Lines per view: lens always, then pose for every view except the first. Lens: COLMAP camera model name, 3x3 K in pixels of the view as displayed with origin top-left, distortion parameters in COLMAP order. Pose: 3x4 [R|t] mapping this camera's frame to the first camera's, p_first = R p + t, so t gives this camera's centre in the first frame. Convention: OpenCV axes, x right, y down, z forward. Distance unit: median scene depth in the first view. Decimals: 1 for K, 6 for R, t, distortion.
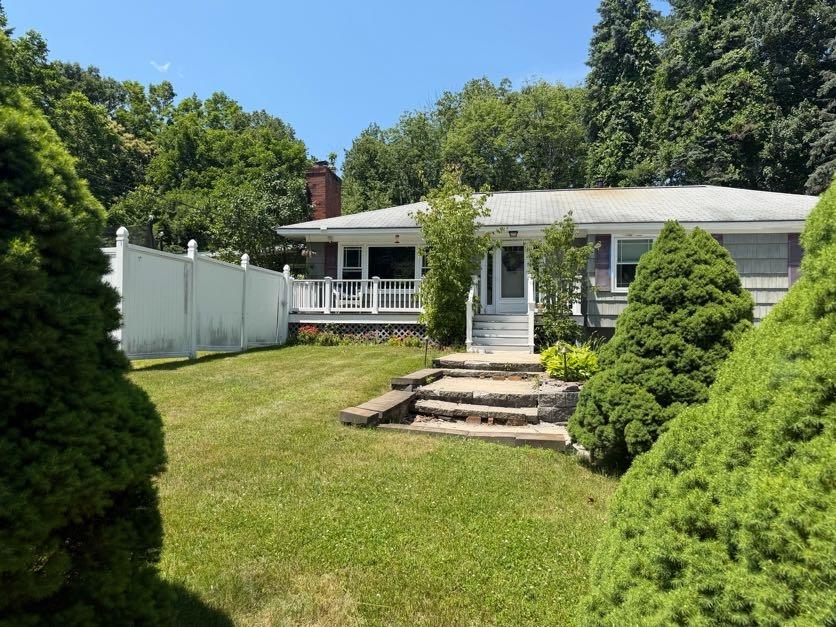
lens RADIAL K [[606.2, 0, 418.6], [0, 606.2, 318.4], [0, 0, 1]] dist [0.045421, -0.010156]
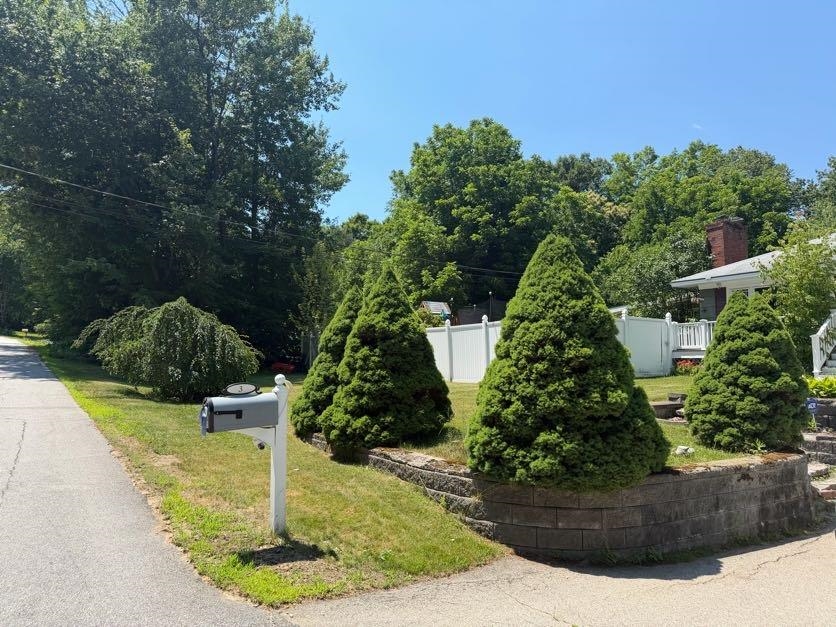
lens RADIAL K [[606.2, 0, 418.5], [0, 606.2, 313.0], [0, 0, 1]] dist [0.045421, -0.010156]
pose [[0.696283, -0.074560, -0.713884, 0.258338], [0.021334, 0.996300, -0.083248, 0.006281], [0.717450, 0.042735, 0.695298, -0.203044]]
